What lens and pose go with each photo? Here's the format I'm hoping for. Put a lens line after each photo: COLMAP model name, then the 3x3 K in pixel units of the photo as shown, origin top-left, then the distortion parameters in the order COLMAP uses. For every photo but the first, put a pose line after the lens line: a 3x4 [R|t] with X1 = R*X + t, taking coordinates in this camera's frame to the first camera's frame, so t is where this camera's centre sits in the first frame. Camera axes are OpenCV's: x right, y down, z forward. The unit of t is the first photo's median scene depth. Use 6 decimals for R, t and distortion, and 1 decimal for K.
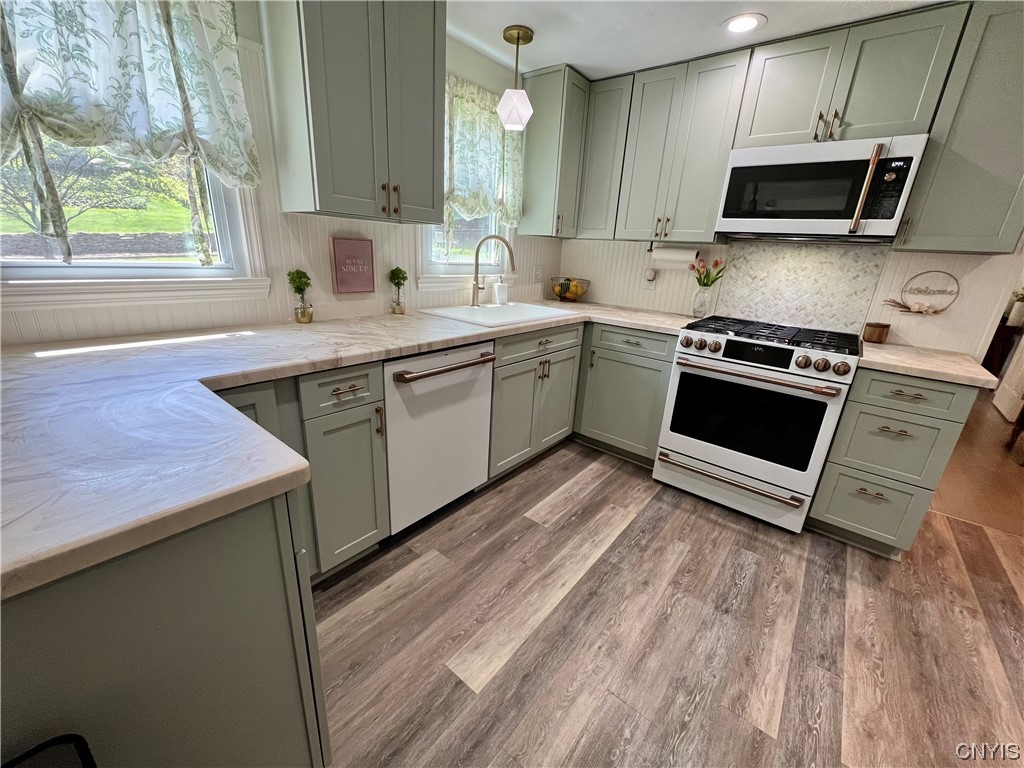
lens RADIAL K [[411.9, 0, 509.9], [0, 411.9, 385.6], [0, 0, 1]] dist [0.000021, 0.000098]
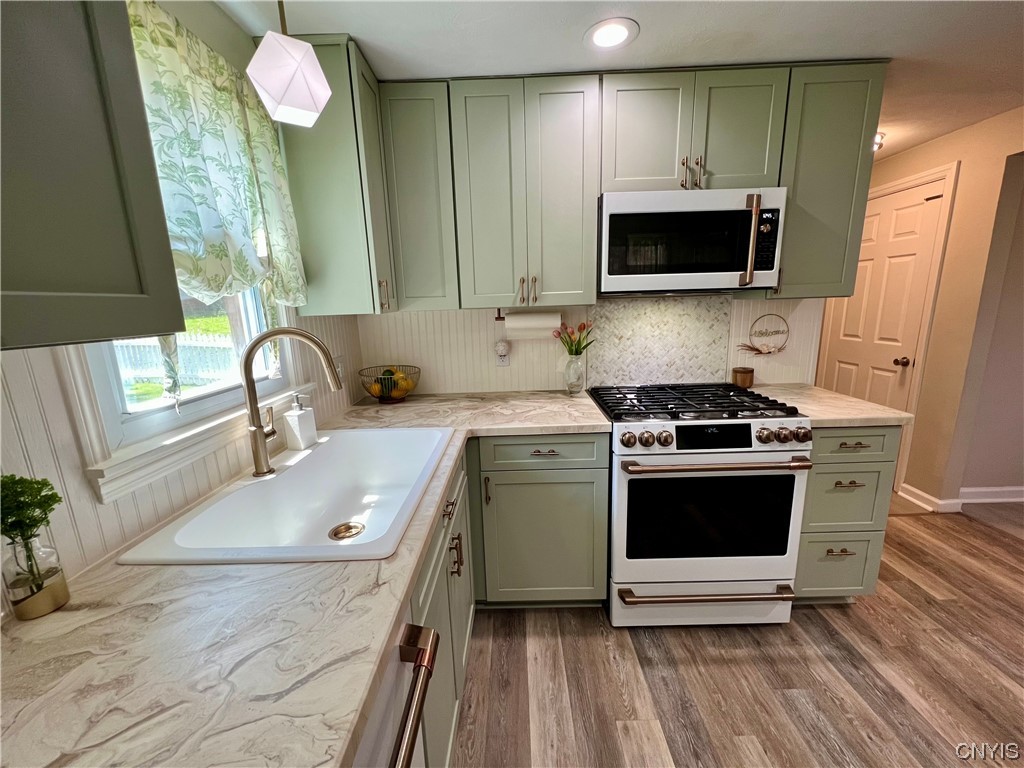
lens RADIAL K [[408.8, 0, 511.7], [0, 408.8, 385.9], [0, 0, 1]] dist [-0.000308, 0.000312]
pose [[0.776452, -0.206495, 0.595384, -0.147065], [0.270507, 0.962532, -0.018942, -0.245039], [-0.569164, 0.175763, 0.803218, 0.529113]]
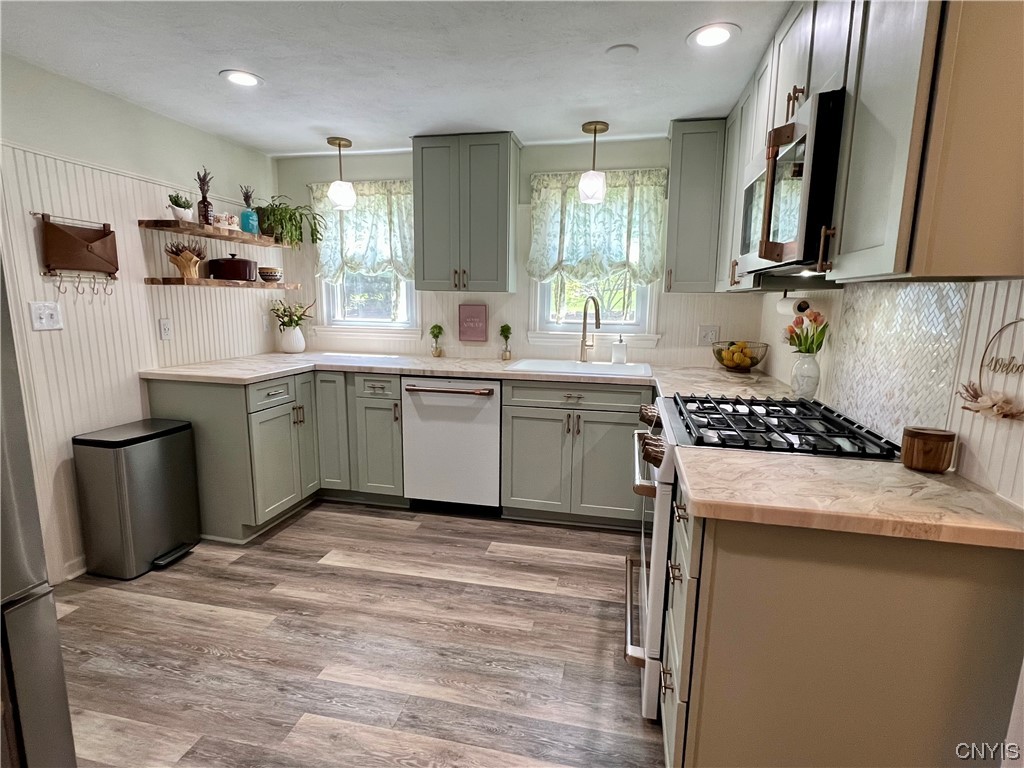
lens RADIAL K [[515.7, 0, 509.9], [0, 515.7, 389.7], [0, 0, 1]] dist [0.000785, -0.000134]
pose [[0.446304, 0.103176, -0.888914, 1.206133], [-0.271253, 0.962196, -0.024508, -0.050709], [0.852781, 0.252059, 0.457419, 0.313484]]
